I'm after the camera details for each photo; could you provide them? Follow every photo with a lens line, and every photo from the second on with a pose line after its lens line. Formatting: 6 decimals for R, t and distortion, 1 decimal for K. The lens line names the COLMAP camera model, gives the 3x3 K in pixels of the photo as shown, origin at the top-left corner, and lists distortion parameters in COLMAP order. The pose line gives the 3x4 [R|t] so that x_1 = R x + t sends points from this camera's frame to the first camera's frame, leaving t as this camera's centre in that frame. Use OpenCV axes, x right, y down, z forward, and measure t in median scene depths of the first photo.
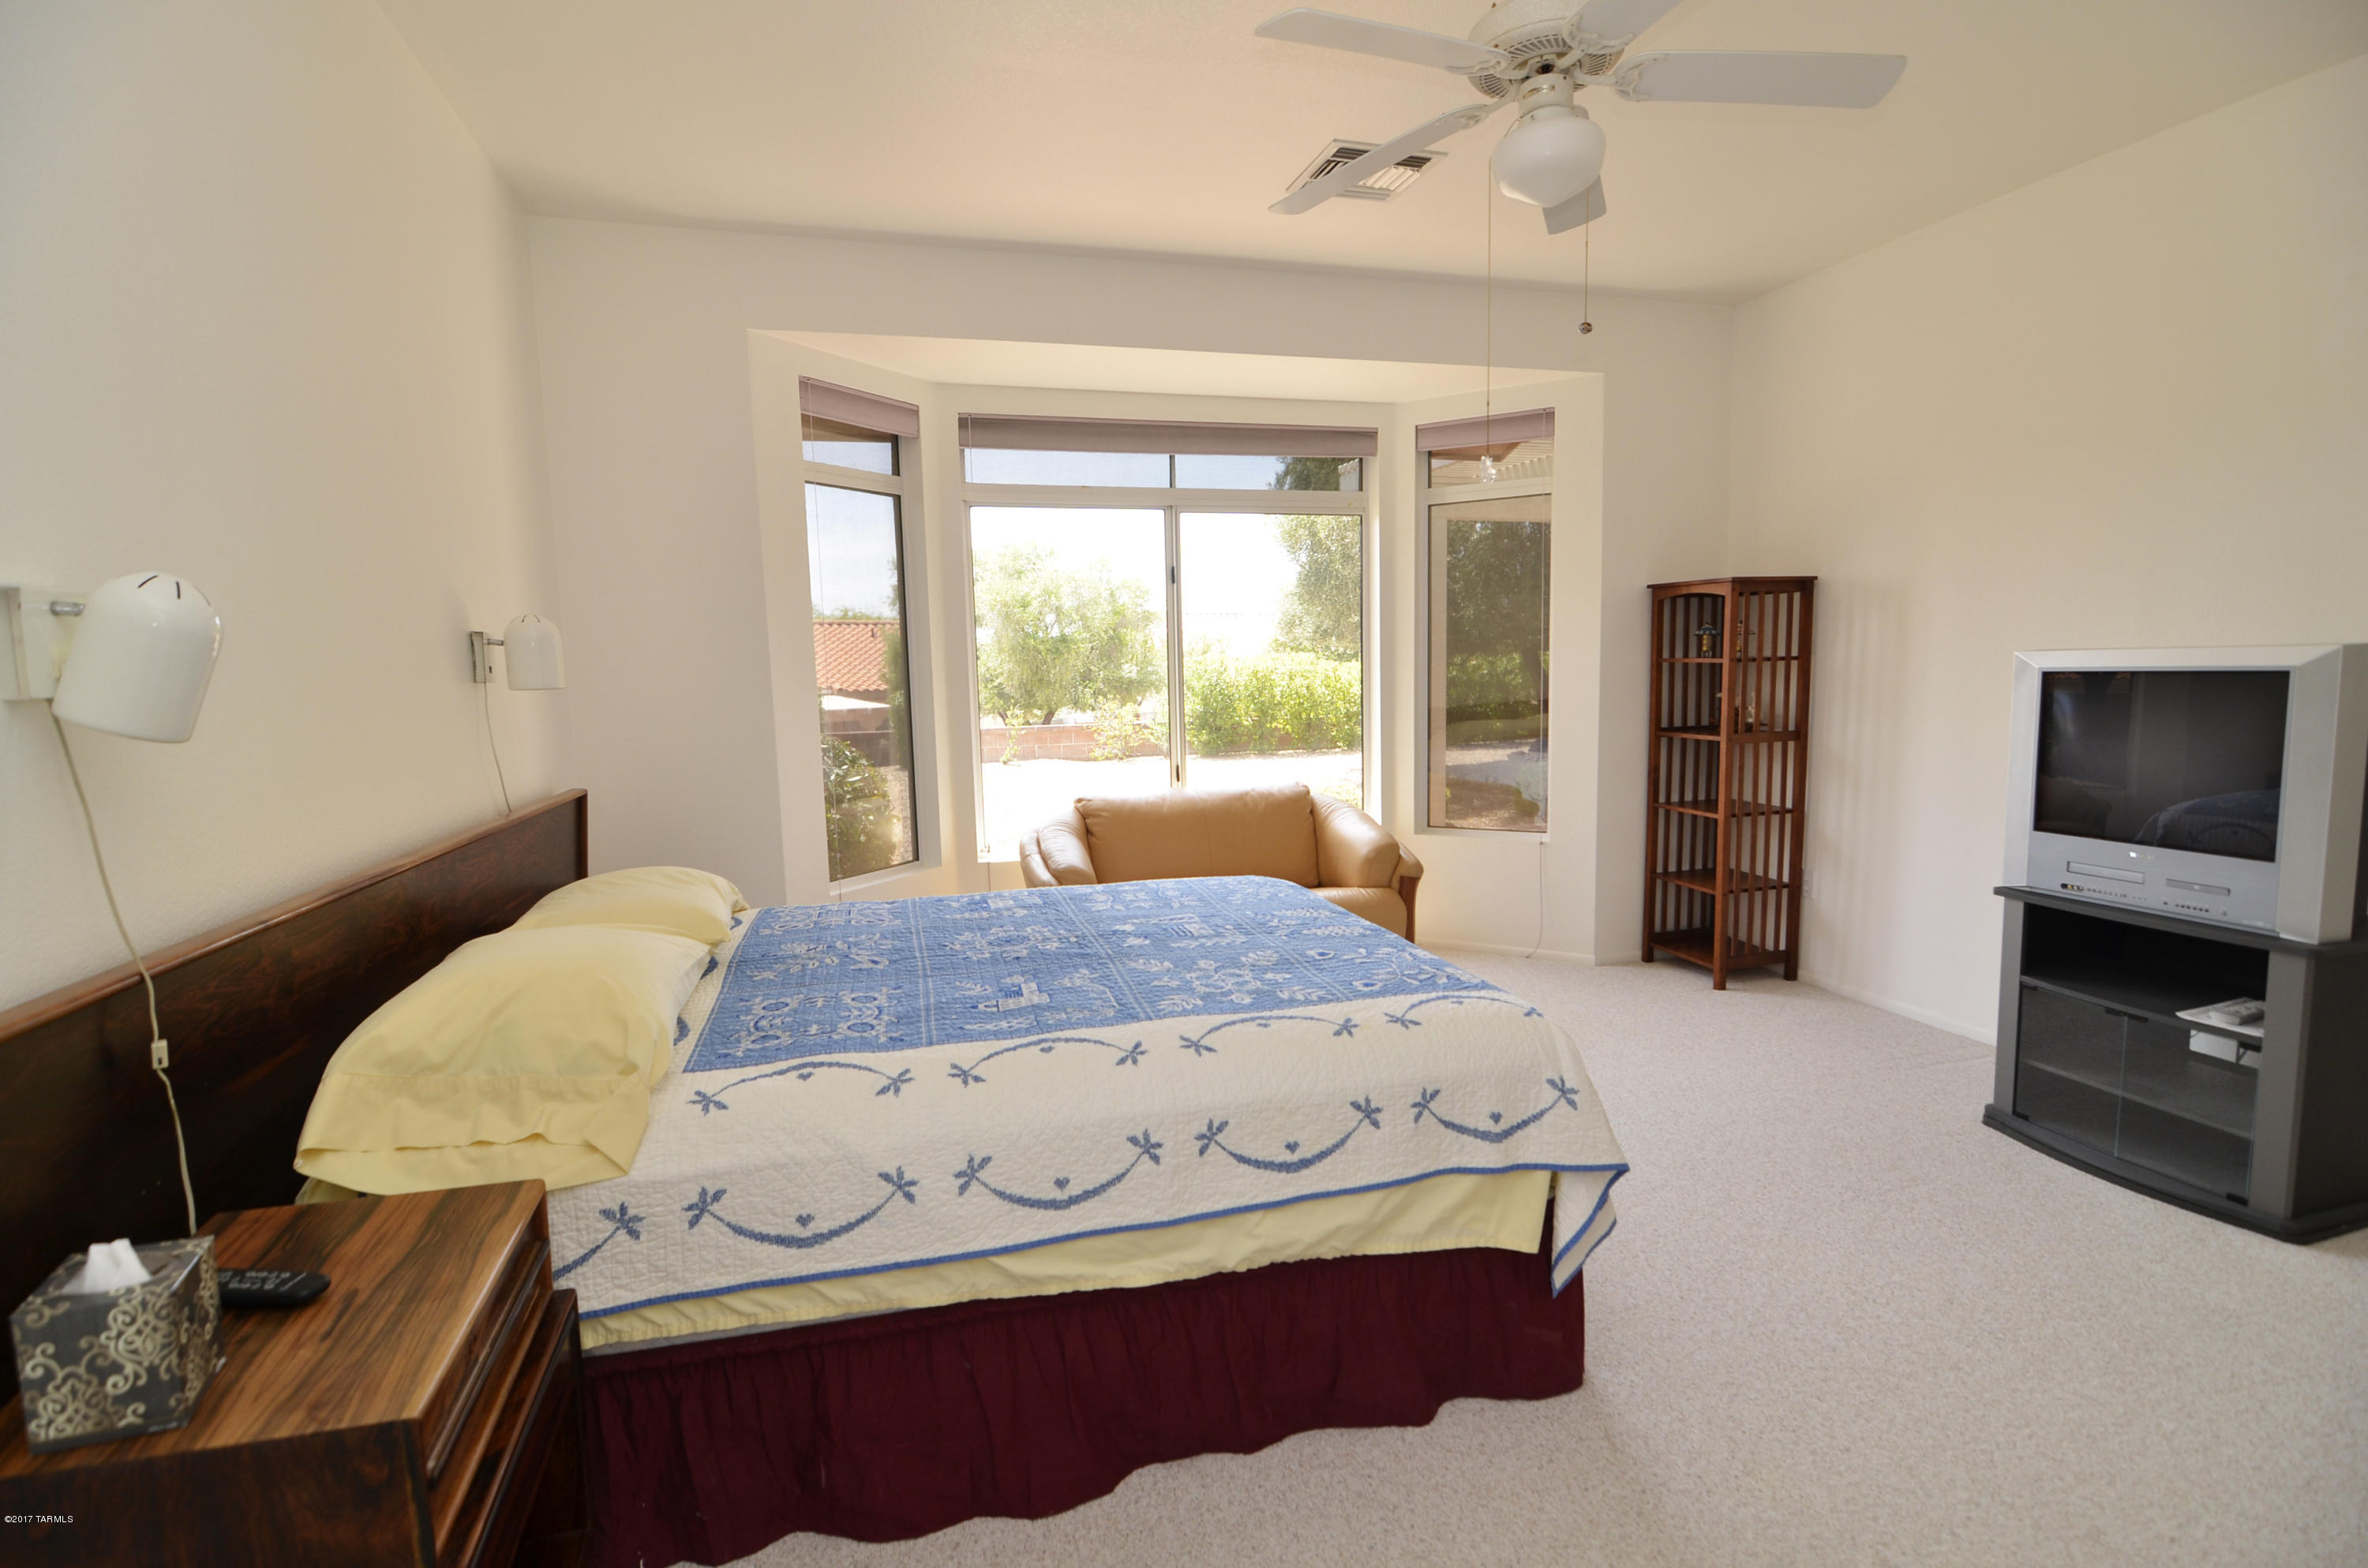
lens RADIAL K [[1123.7, 0, 1184.6], [0, 1123.7, 796.0], [0, 0, 1]] dist [-0.001478, -0.018018]
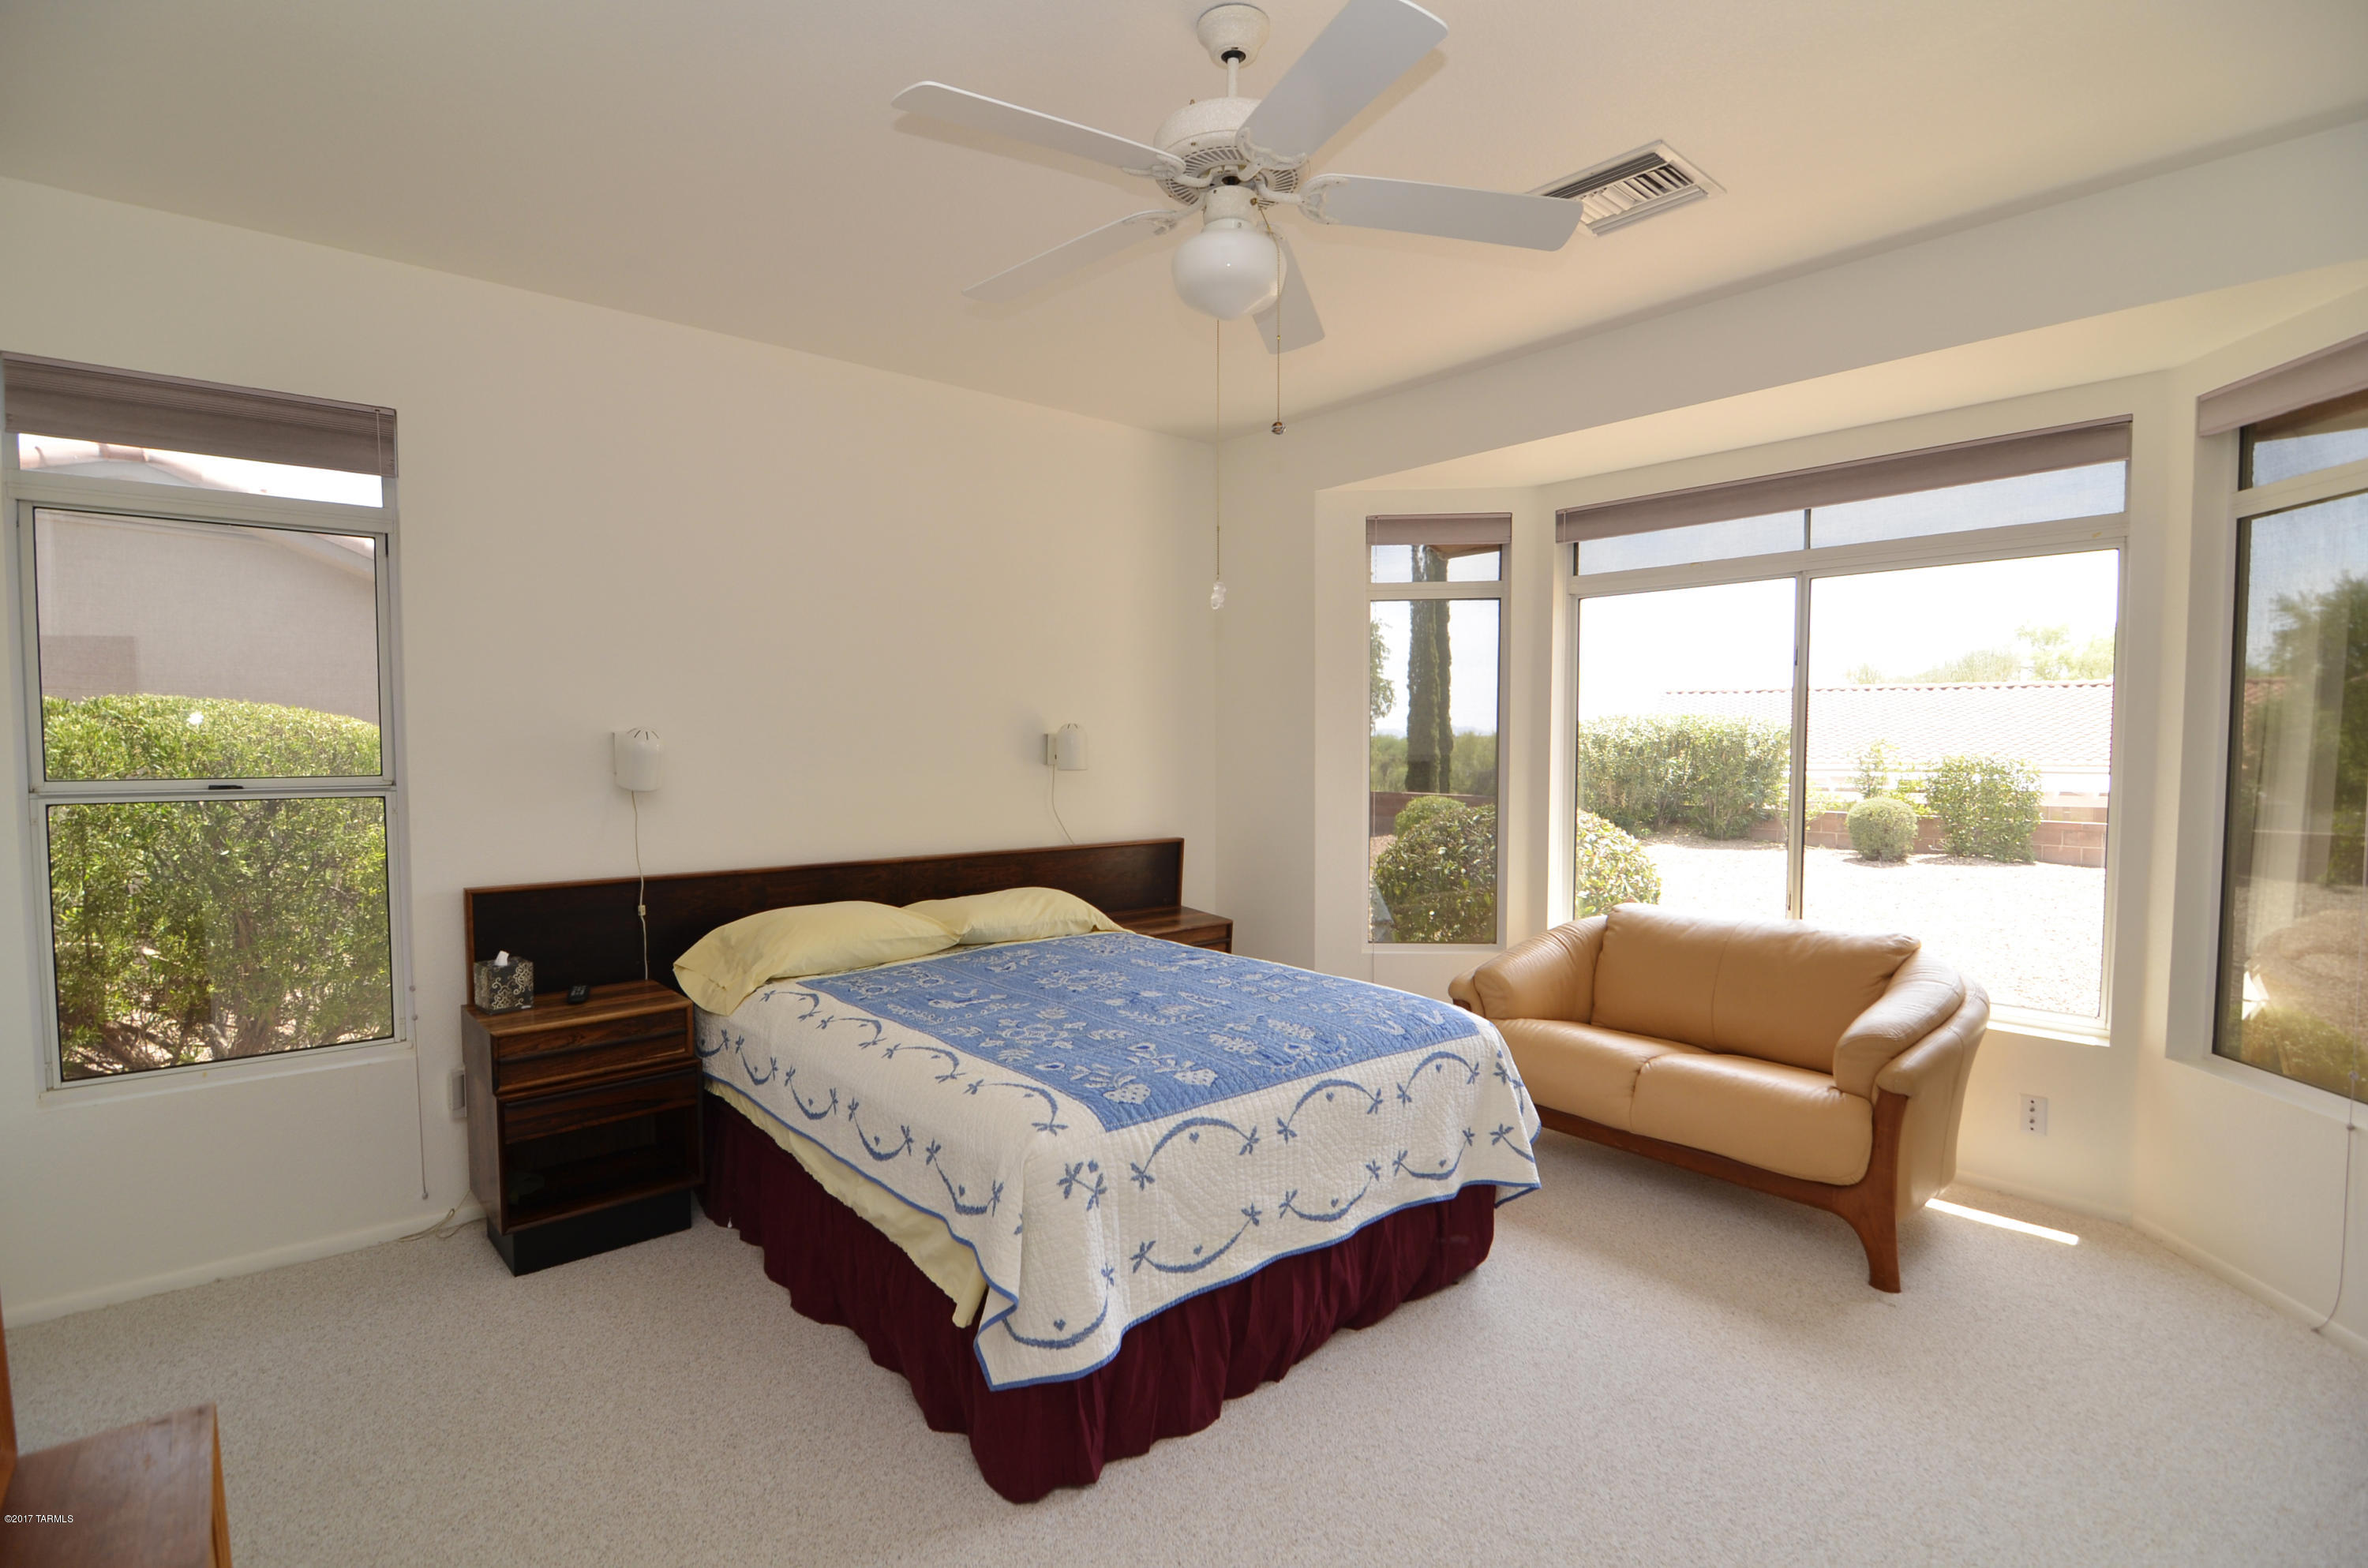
lens RADIAL K [[1123.7, 0, 1184.6], [0, 1123.7, 796.0], [0, 0, 1]] dist [-0.001478, -0.018018]
pose [[0.428835, 0.063425, -0.901153, 1.237519], [-0.113304, 0.993431, 0.016001, -0.137376], [0.896249, 0.095243, 0.433205, 0.611977]]
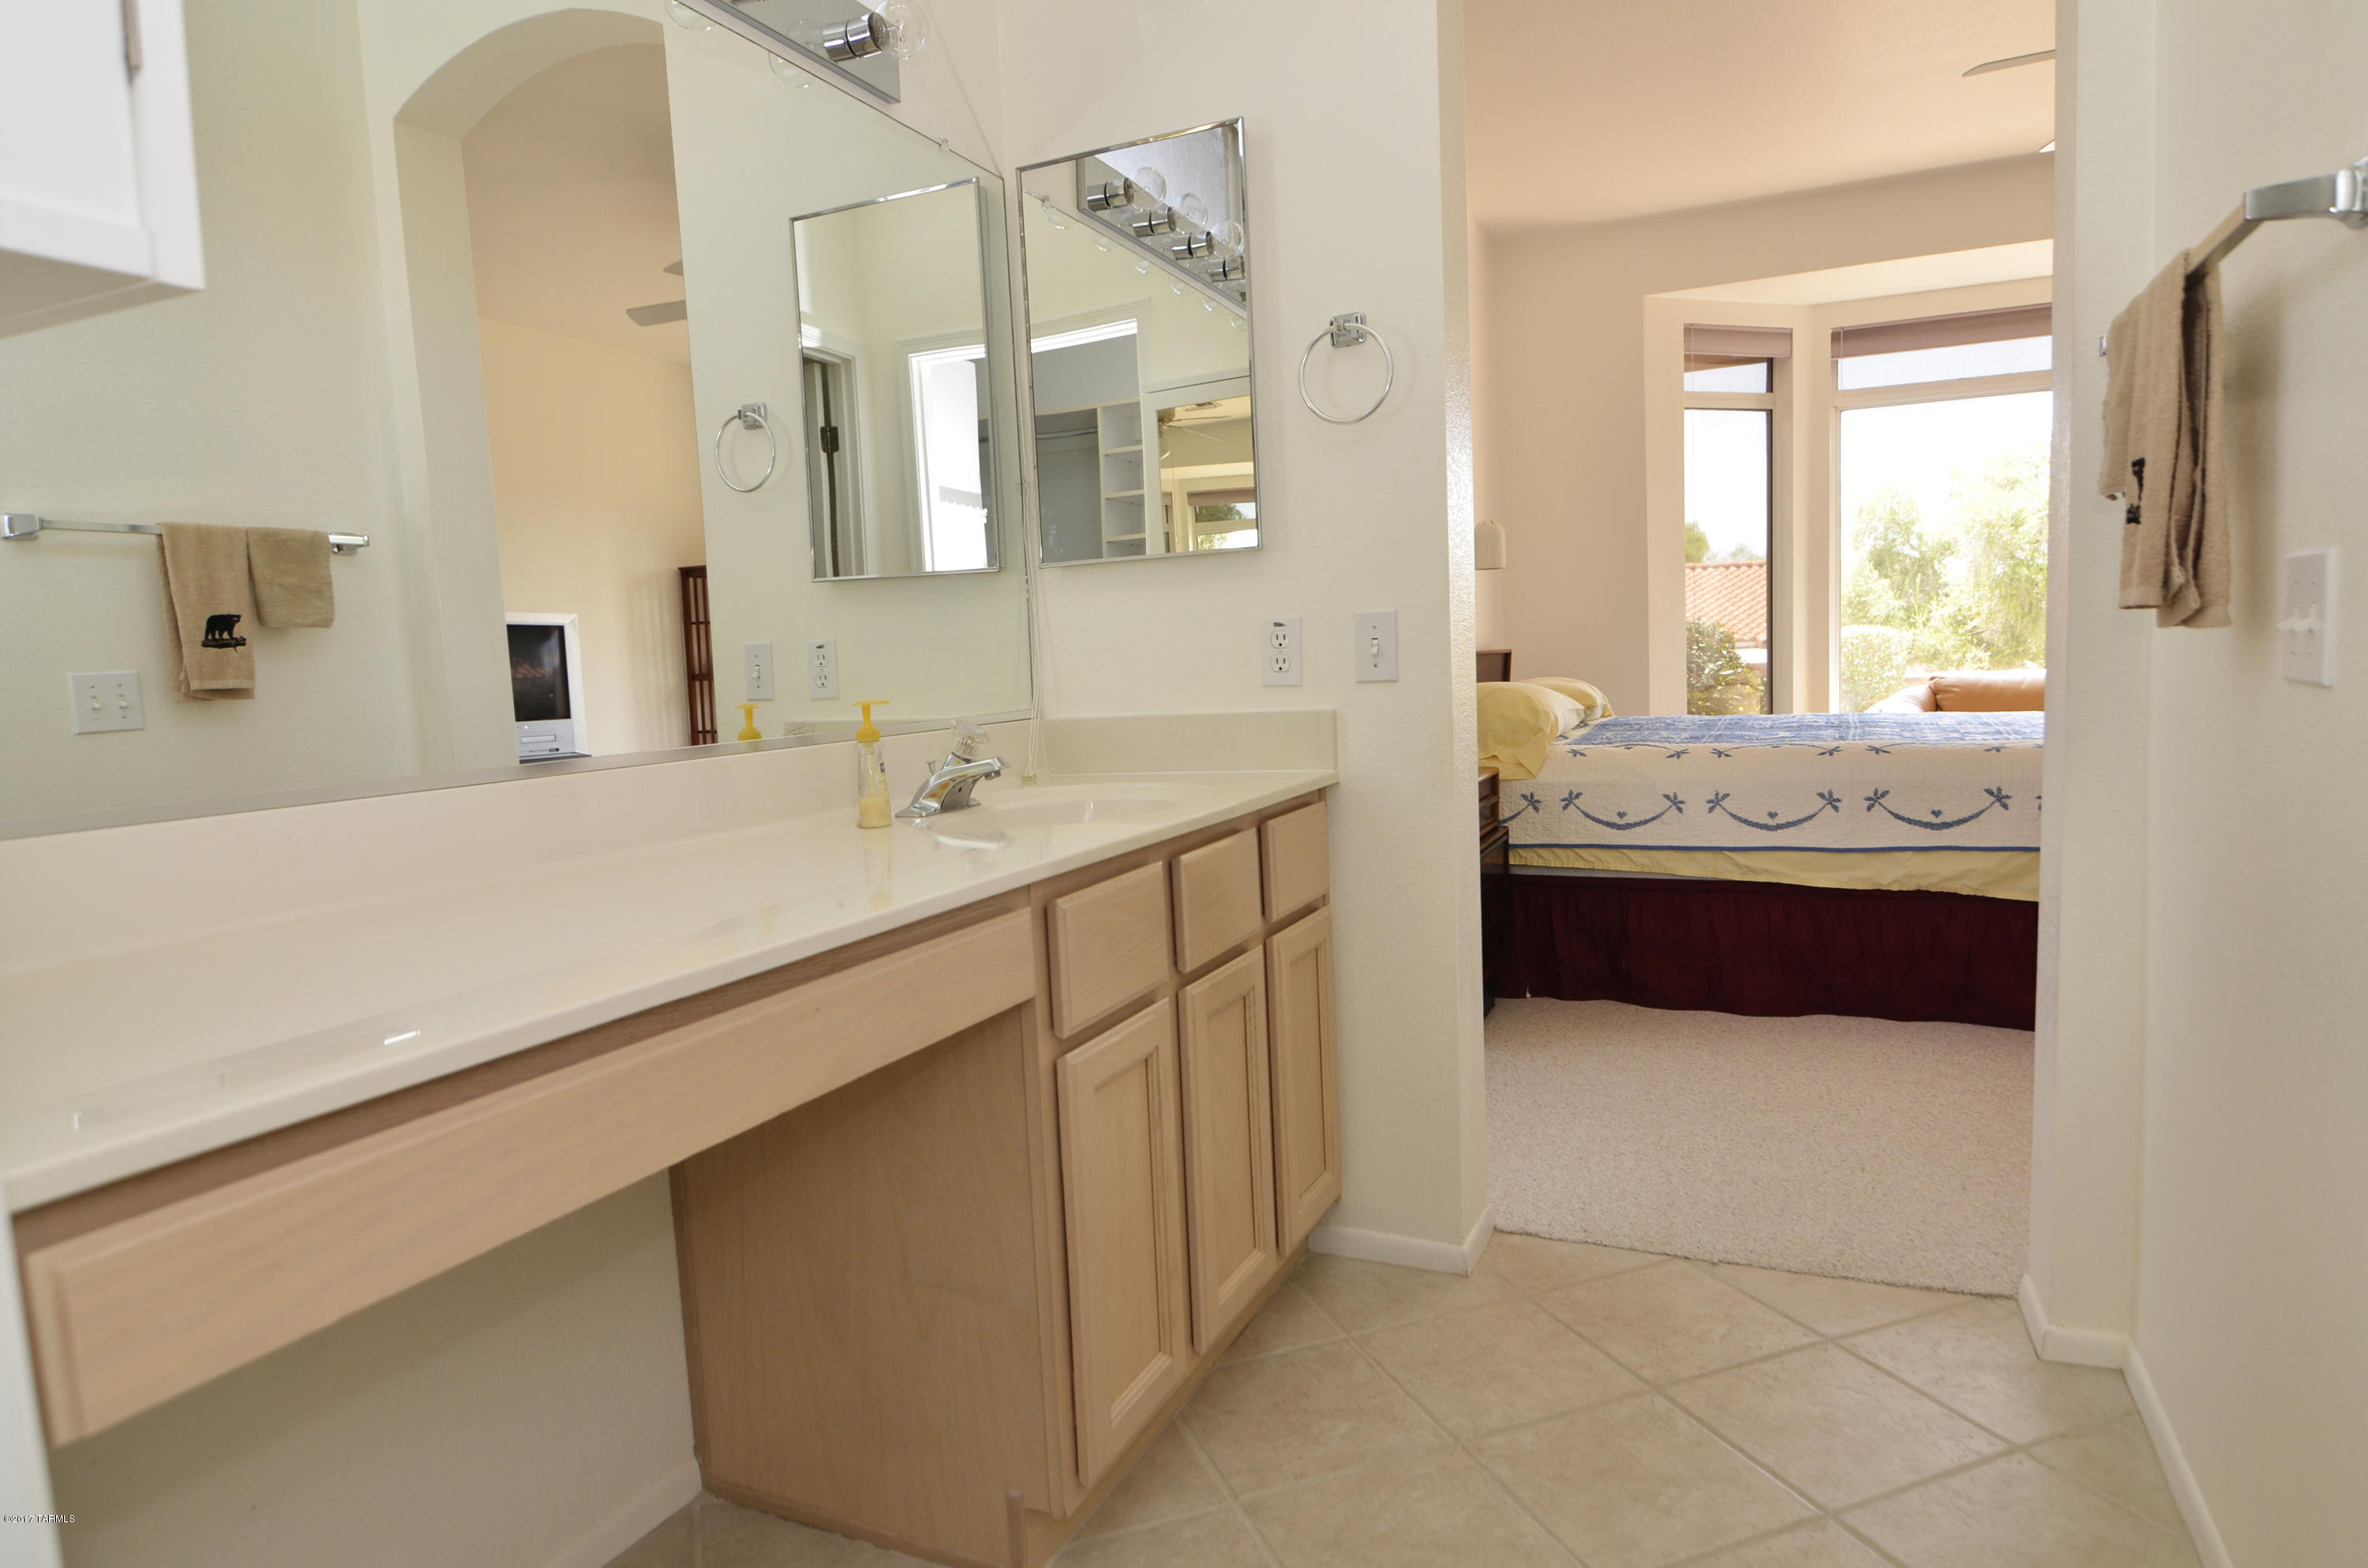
lens RADIAL K [[1391.8, 0, 1184.0], [0, 1391.8, 784.0], [0, 0, 1]] dist [-0.008404, -0.000993]
pose [[0.763368, 0.048637, -0.644131, 0.457831], [-0.051868, 0.998557, 0.013930, 0.259463], [0.643879, 0.022776, 0.764789, -0.954998]]
